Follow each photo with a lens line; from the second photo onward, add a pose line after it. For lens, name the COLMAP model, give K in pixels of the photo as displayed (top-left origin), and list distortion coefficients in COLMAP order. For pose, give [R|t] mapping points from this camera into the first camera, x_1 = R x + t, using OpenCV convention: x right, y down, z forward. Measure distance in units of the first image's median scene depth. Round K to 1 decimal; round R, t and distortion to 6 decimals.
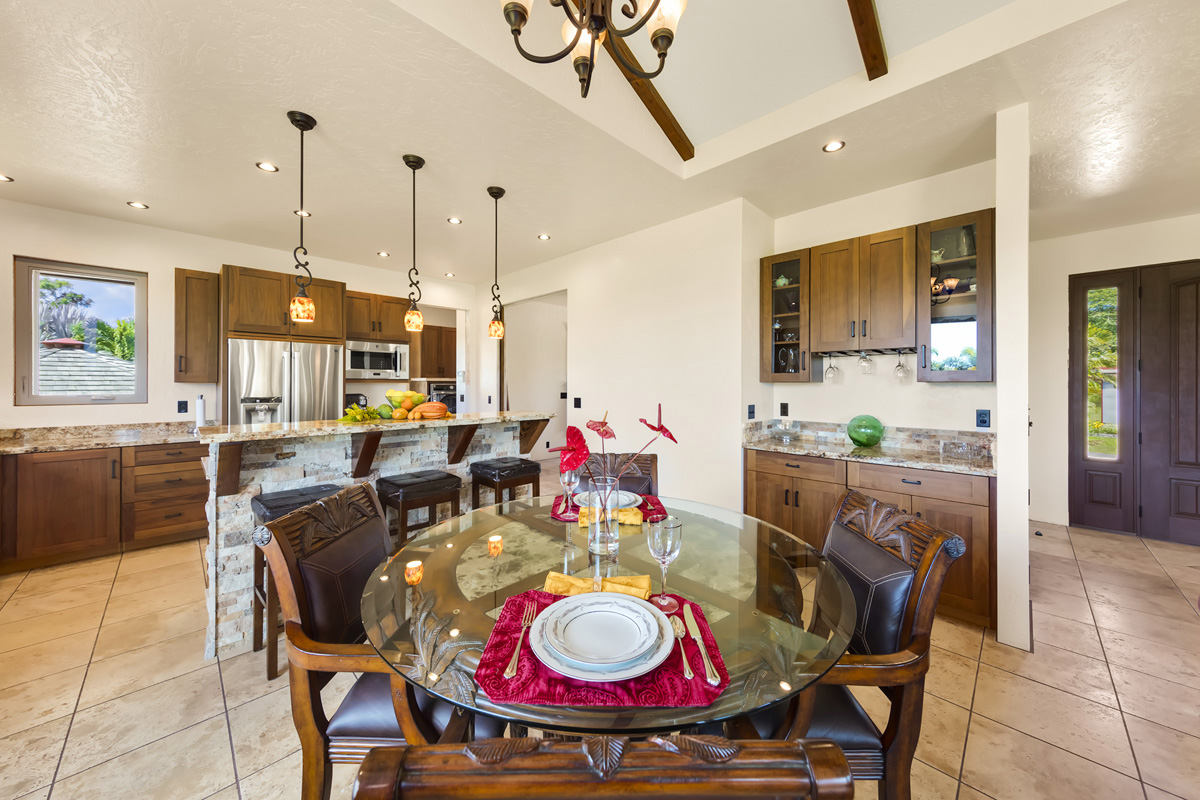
lens RADIAL K [[417.3, 0, 610.0], [0, 417.3, 383.9], [0, 0, 1]] dist [0.000328, -0.000076]
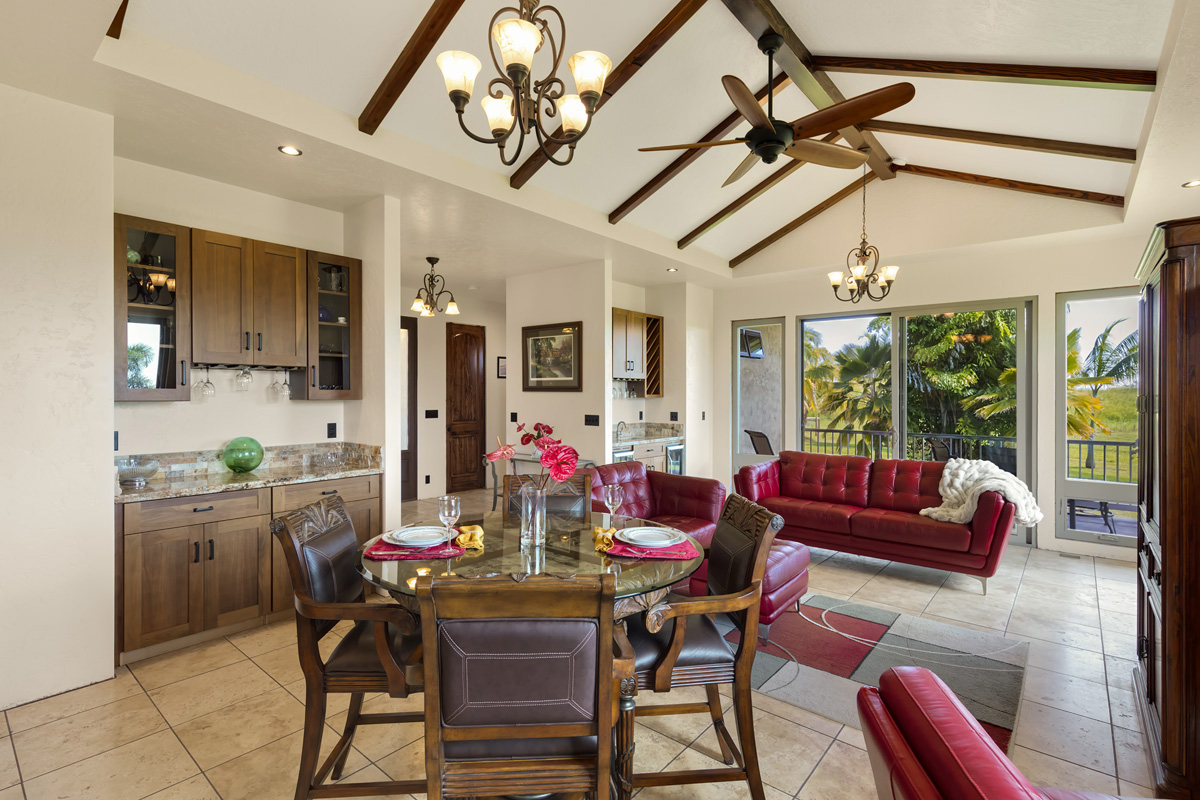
lens RADIAL K [[563.9, 0, 594.9], [0, 563.9, 390.7], [0, 0, 1]] dist [-0.002007, 0.000898]
pose [[-0.065311, 0.003023, 0.997860, -0.670311], [0.000260, 0.999995, -0.003013, -0.021502], [-0.997865, 0.000063, -0.065312, 0.345959]]
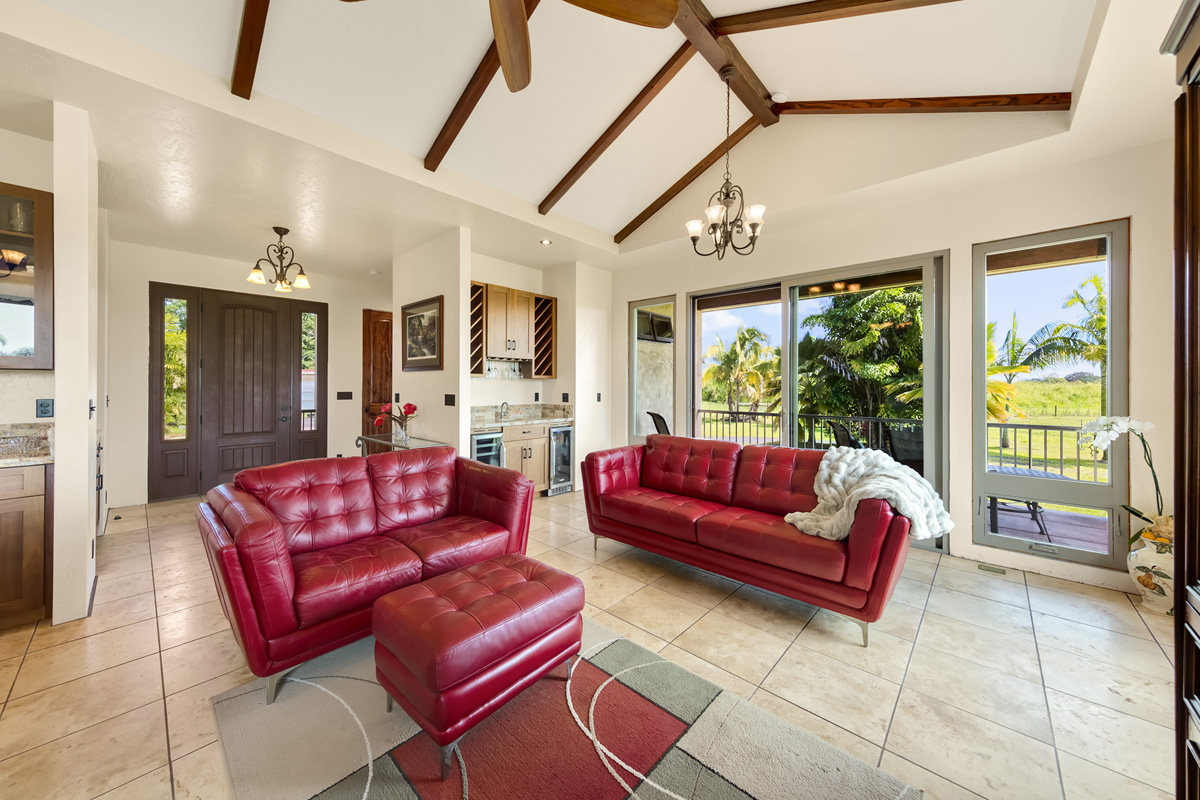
lens RADIAL K [[428.3, 0, 576.9], [0, 428.3, 383.5], [0, 0, 1]] dist [0.002233, -0.000227]
pose [[-0.006447, 0.003442, 0.999973, -0.089436], [0.001212, 0.999993, -0.003435, 0.028630], [-0.999978, 0.001190, -0.006451, -0.195454]]
